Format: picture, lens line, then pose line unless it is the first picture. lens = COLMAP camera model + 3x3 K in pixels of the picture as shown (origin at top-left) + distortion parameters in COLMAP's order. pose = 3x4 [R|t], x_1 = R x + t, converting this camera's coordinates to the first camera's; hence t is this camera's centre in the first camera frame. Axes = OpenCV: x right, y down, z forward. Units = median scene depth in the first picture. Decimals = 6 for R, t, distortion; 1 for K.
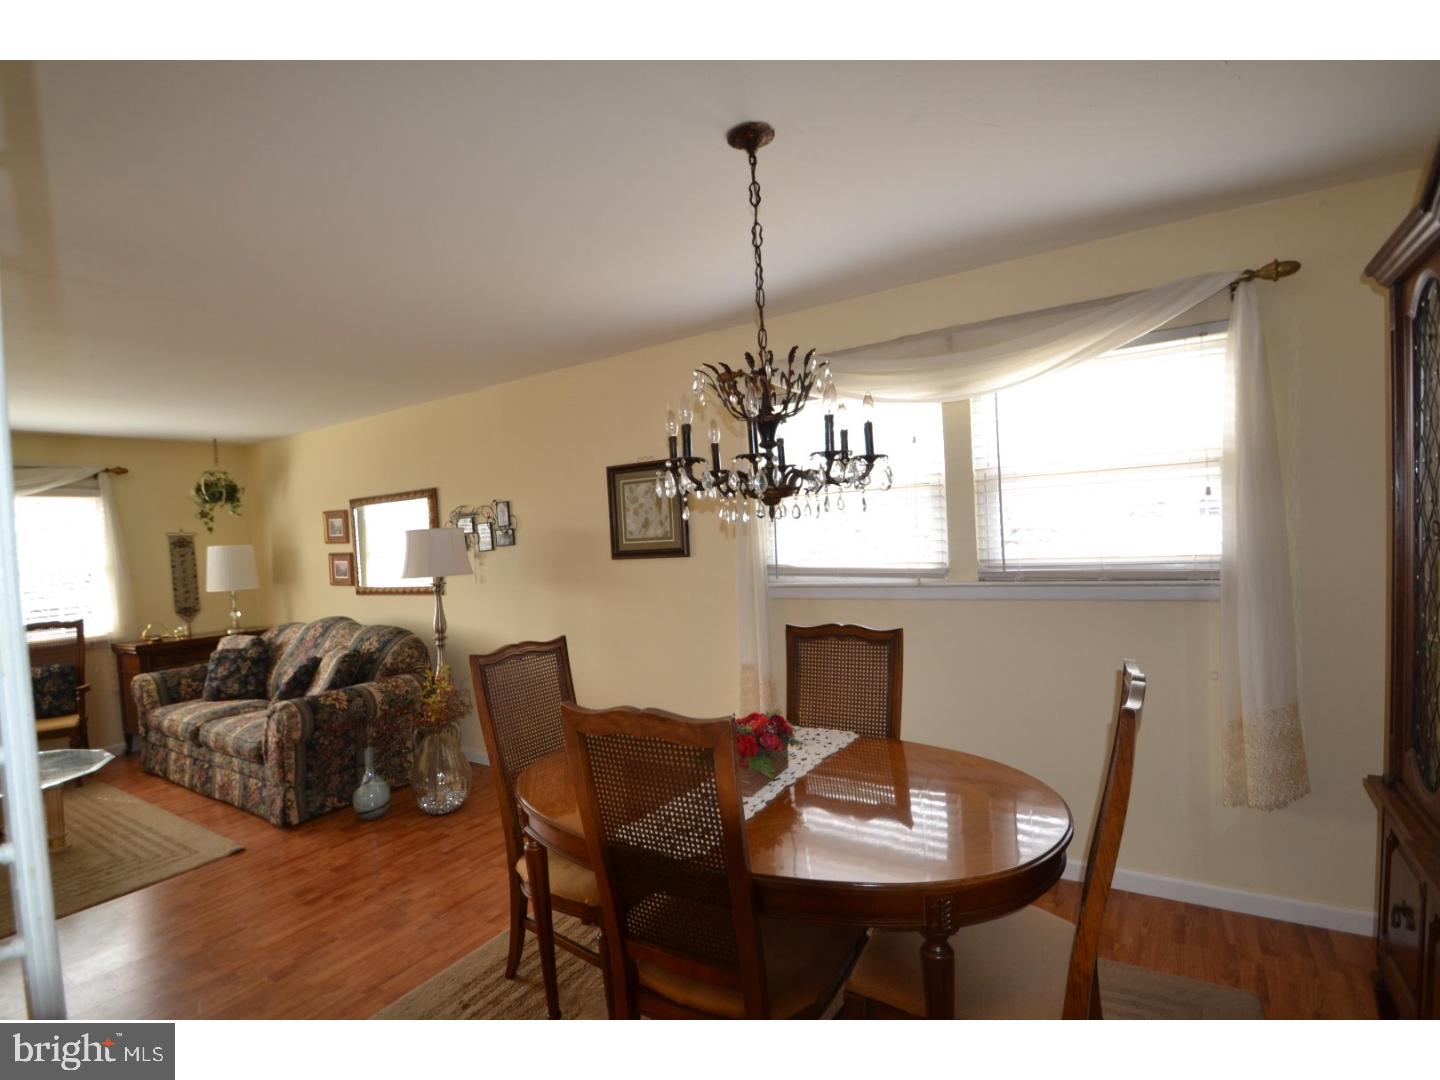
lens RADIAL K [[677.0, 0, 720.0], [0, 677.0, 540.0], [0, 0, 1]] dist [-0.000102, -0.000039]
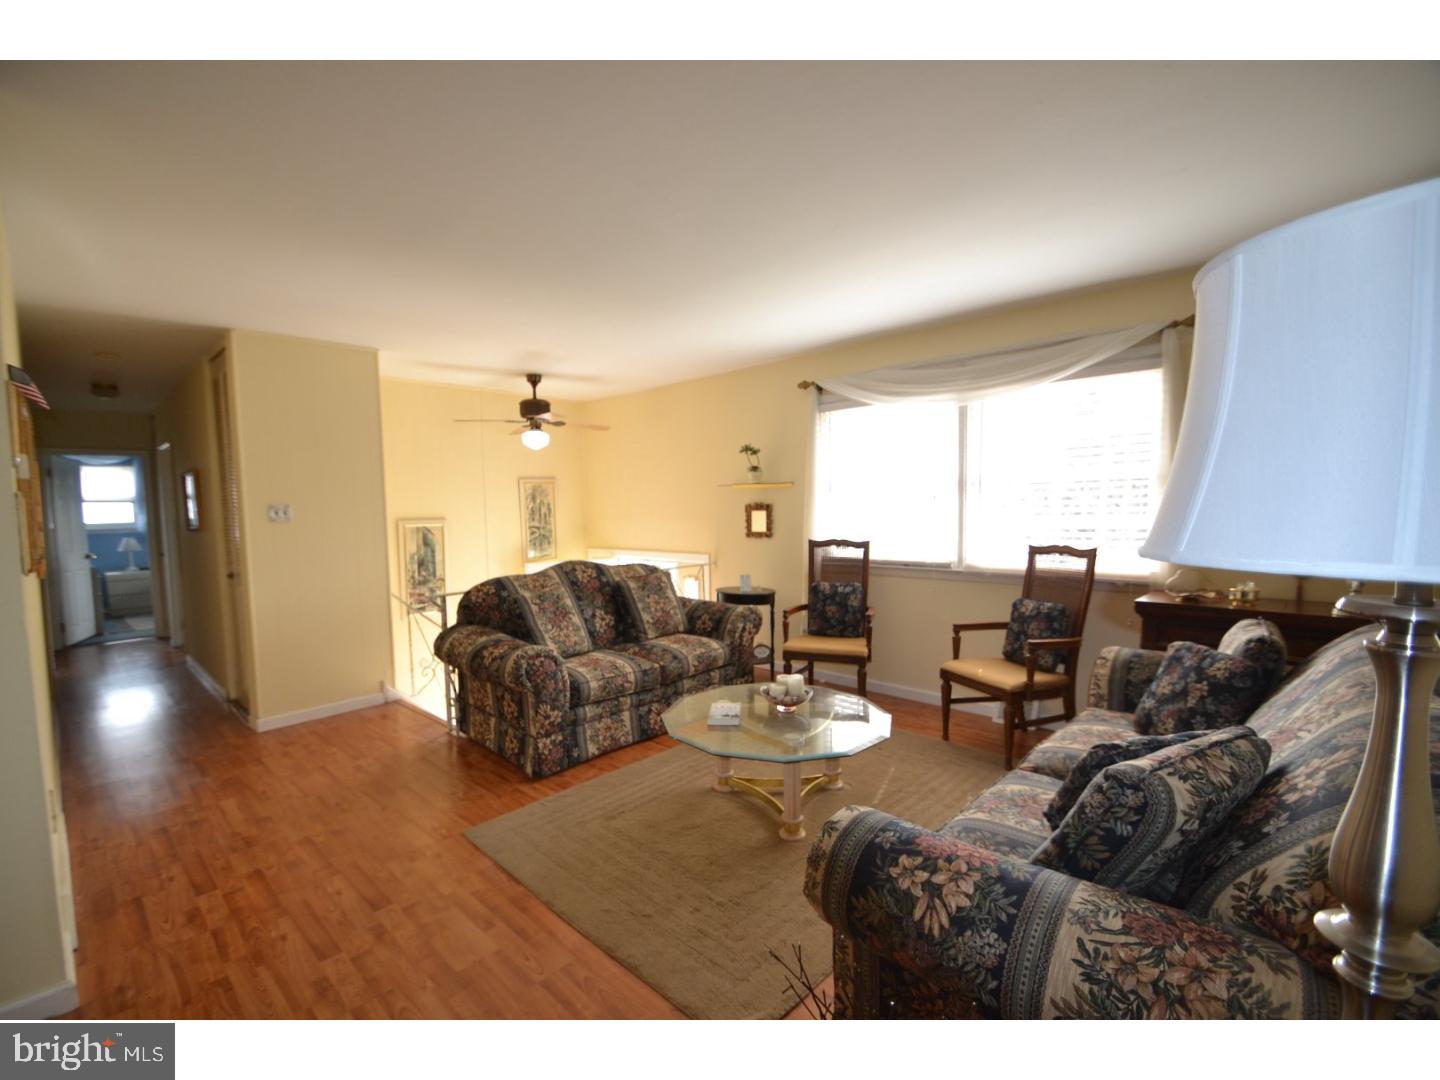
lens RADIAL K [[624.1, 0, 720.0], [0, 624.1, 540.0], [0, 0, 1]] dist [0.000336, 0.000035]
pose [[-0.218403, 0.111924, -0.969419, -0.229743], [0.001332, 0.993434, 0.114397, 0.035007], [0.975858, 0.023693, -0.217118, 0.774525]]
